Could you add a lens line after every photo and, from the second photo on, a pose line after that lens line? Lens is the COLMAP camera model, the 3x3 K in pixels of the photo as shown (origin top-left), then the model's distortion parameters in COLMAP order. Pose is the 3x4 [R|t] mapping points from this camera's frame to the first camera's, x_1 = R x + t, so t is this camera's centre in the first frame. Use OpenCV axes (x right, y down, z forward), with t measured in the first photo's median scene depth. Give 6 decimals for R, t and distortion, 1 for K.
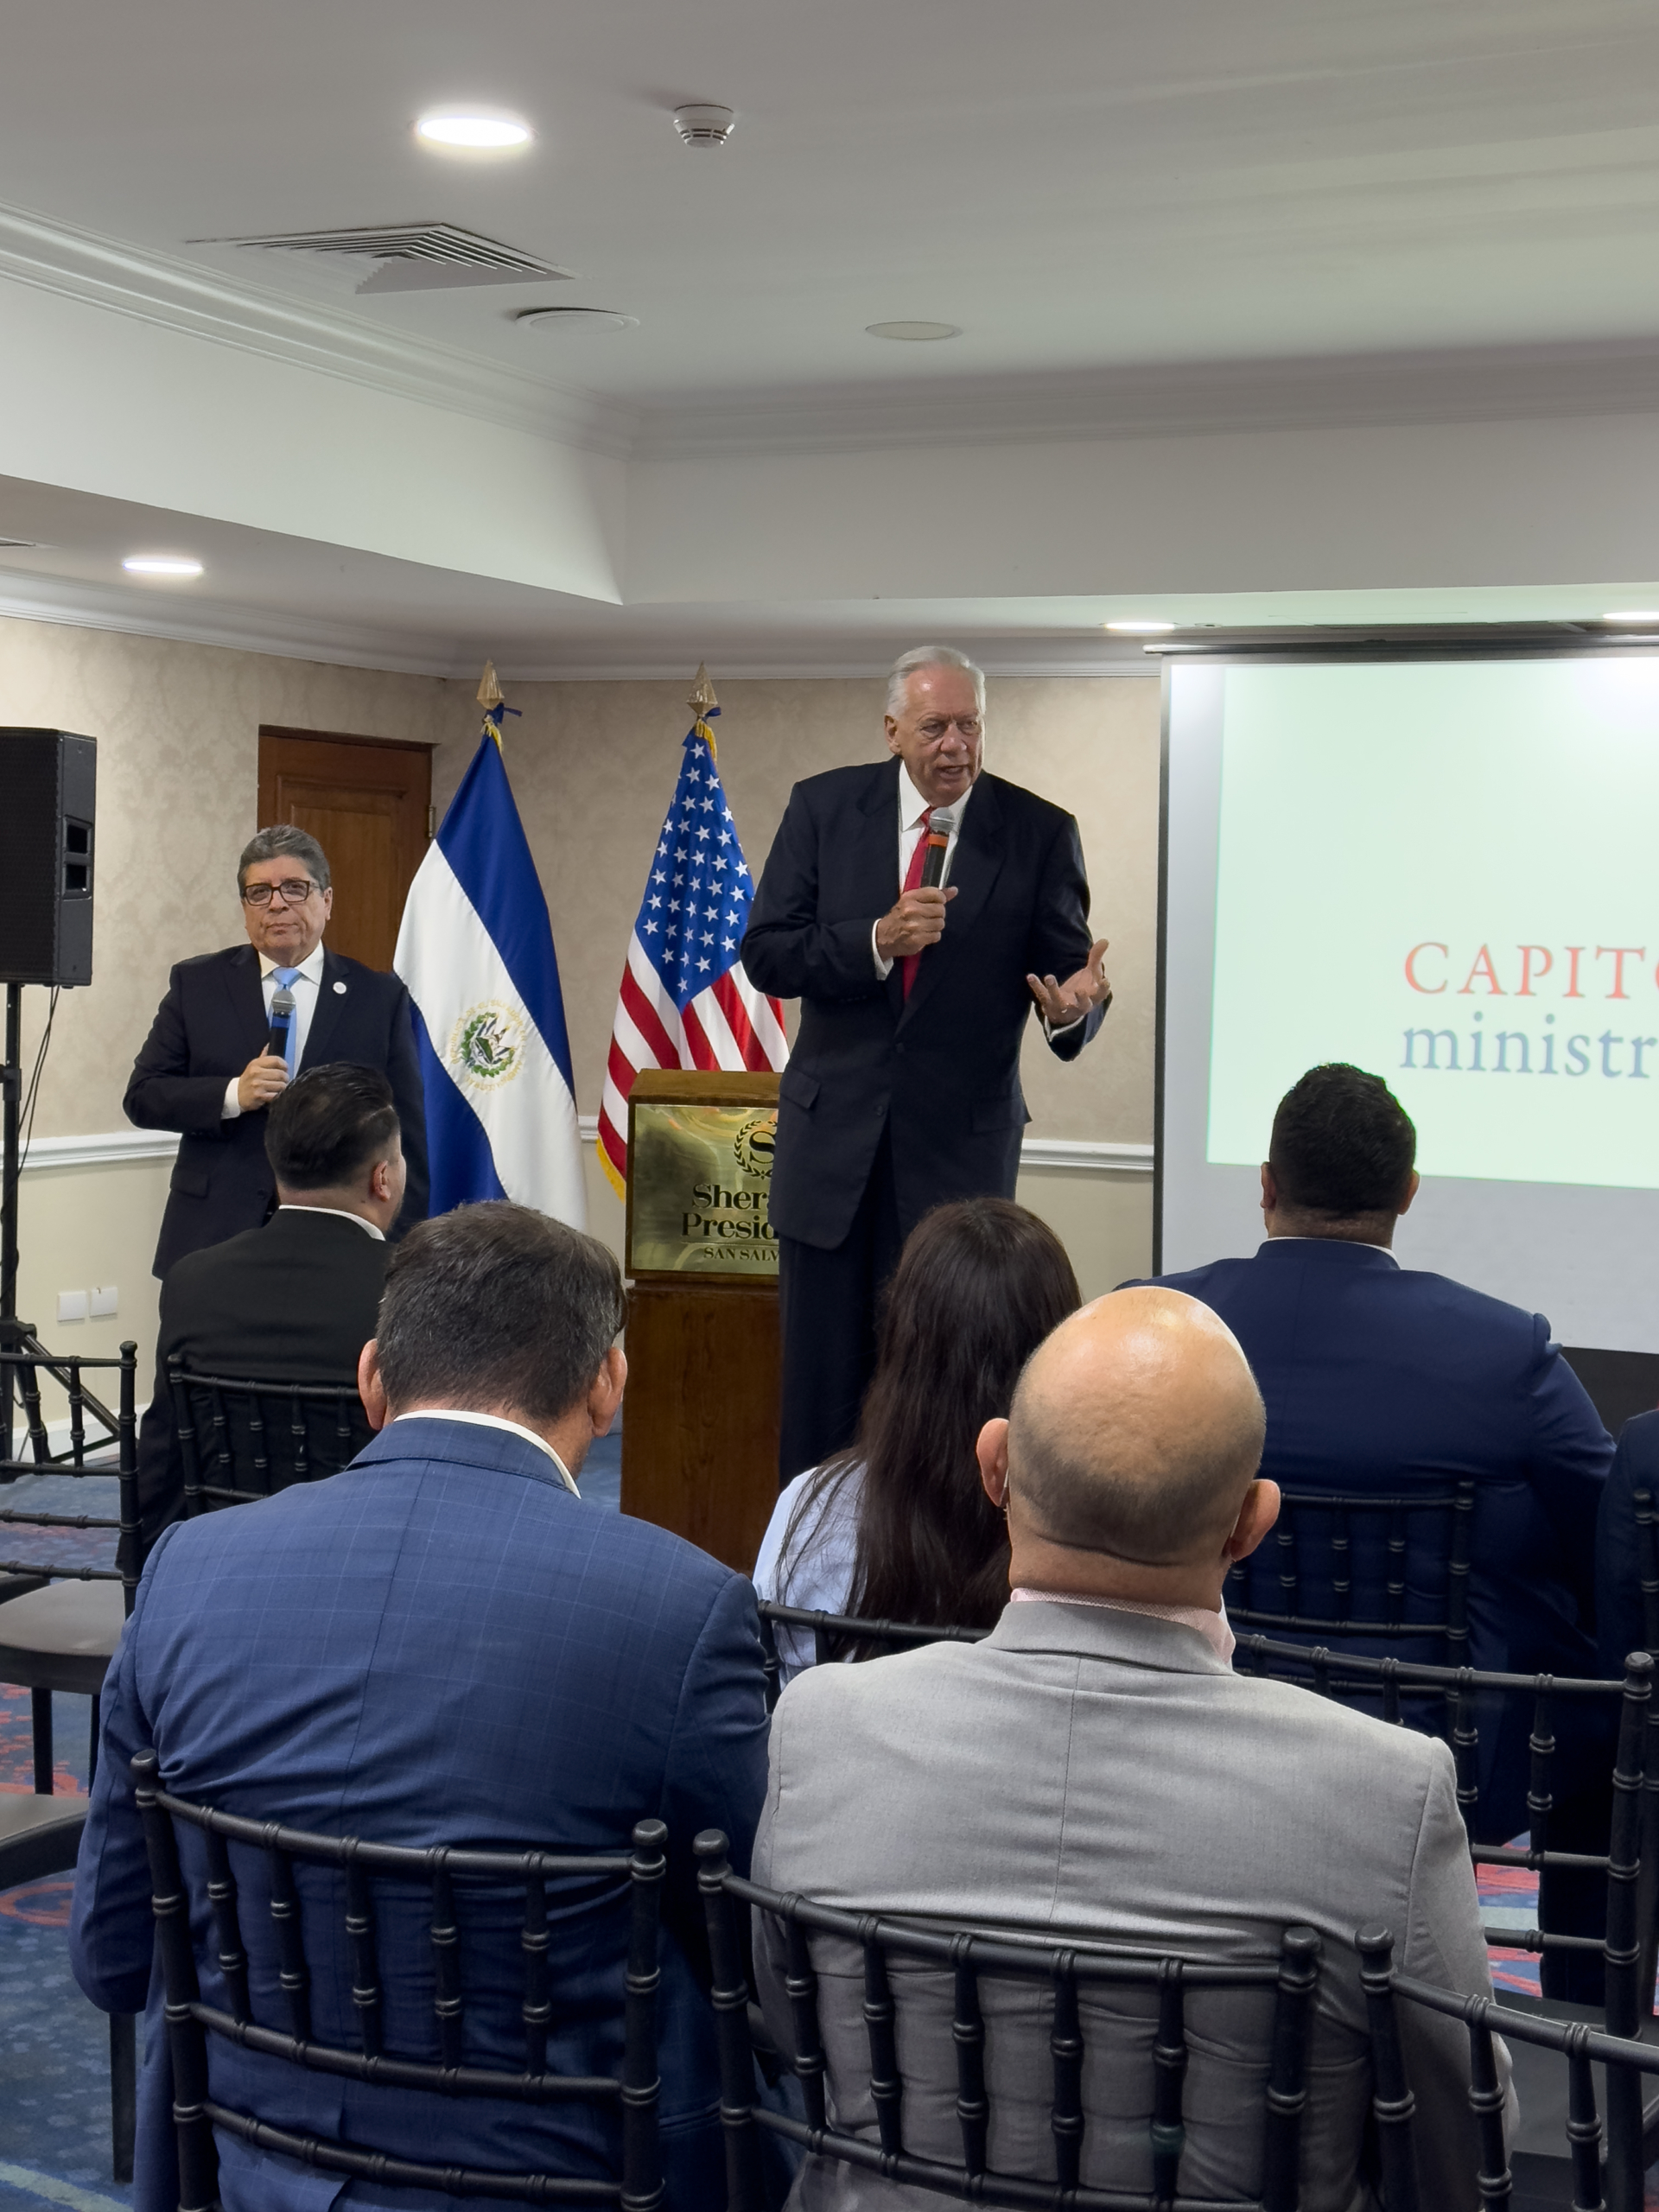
lens RADIAL K [[3485.4, 0, 829.5], [0, 3485.4, 1106.0], [0, 0, 1]] dist [0.155961, 0.013462]
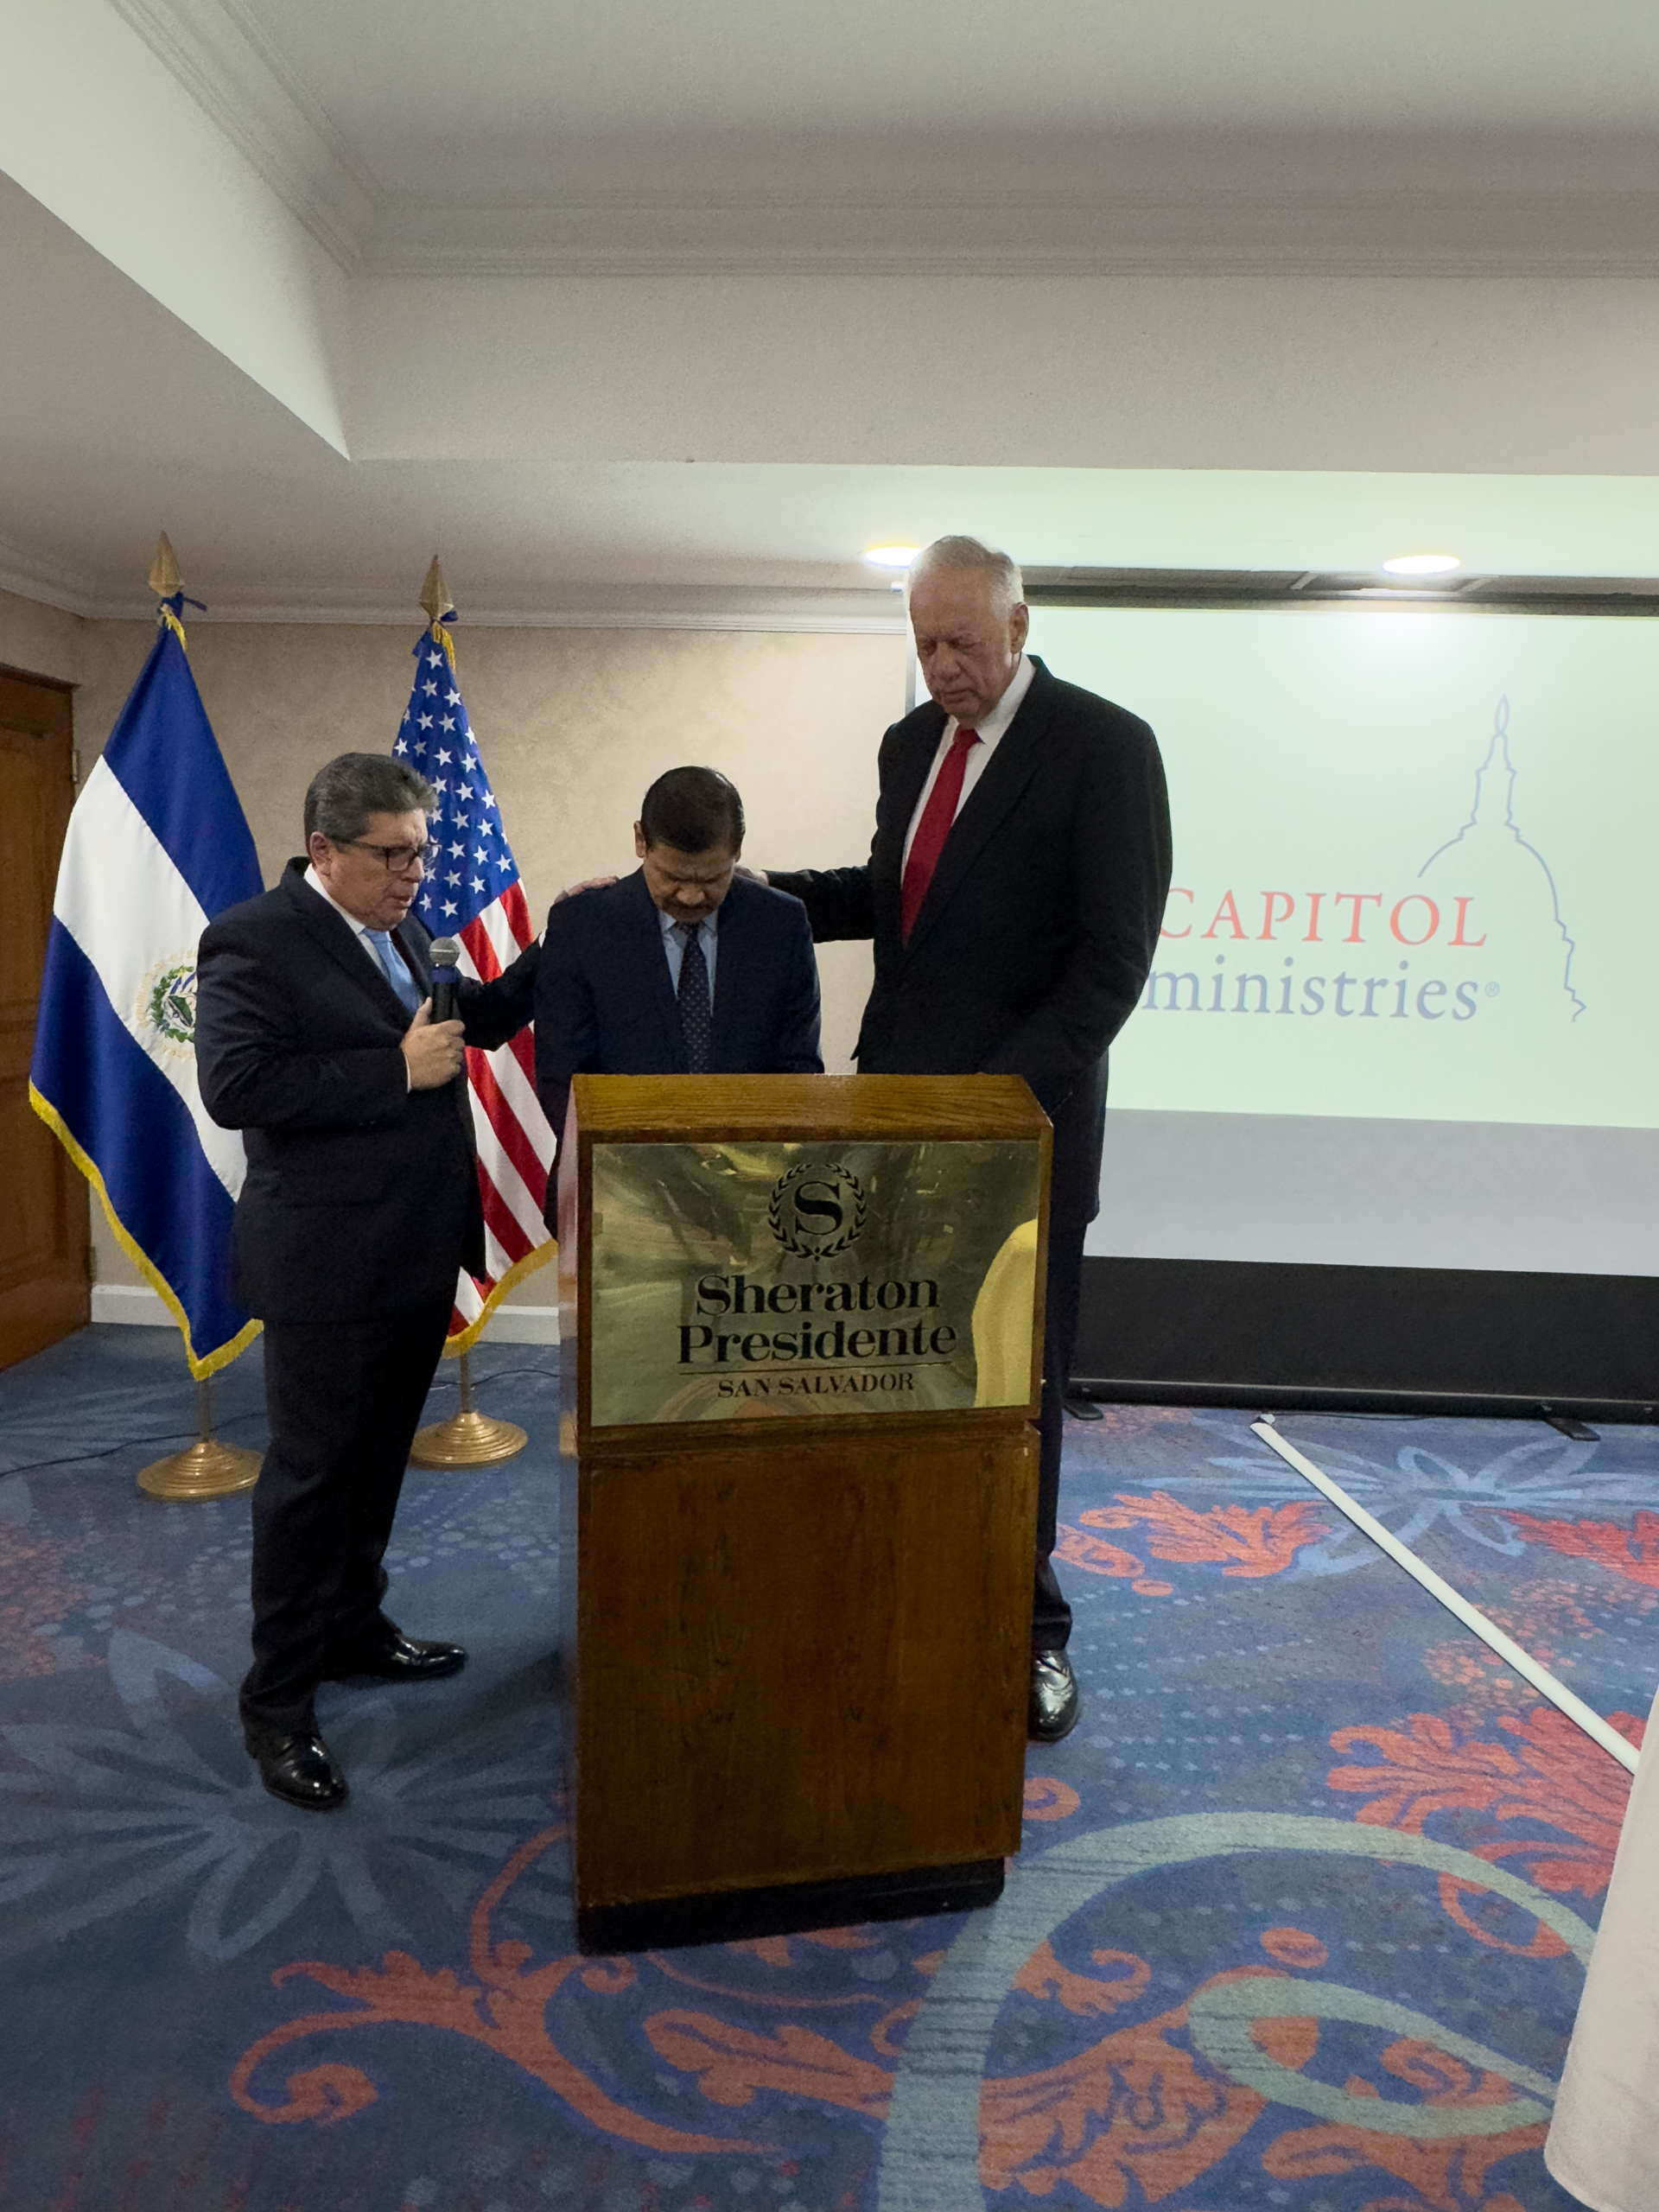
lens RADIAL K [[1477.1, 0, 829.5], [0, 1477.1, 1106.0], [0, 0, 1]] dist [-0.003389, -0.002118]
pose [[0.927955, -0.047453, 0.369659, -0.087892], [0.016345, 0.996088, 0.086838, -0.021890], [-0.372334, -0.074539, 0.925101, 0.621741]]
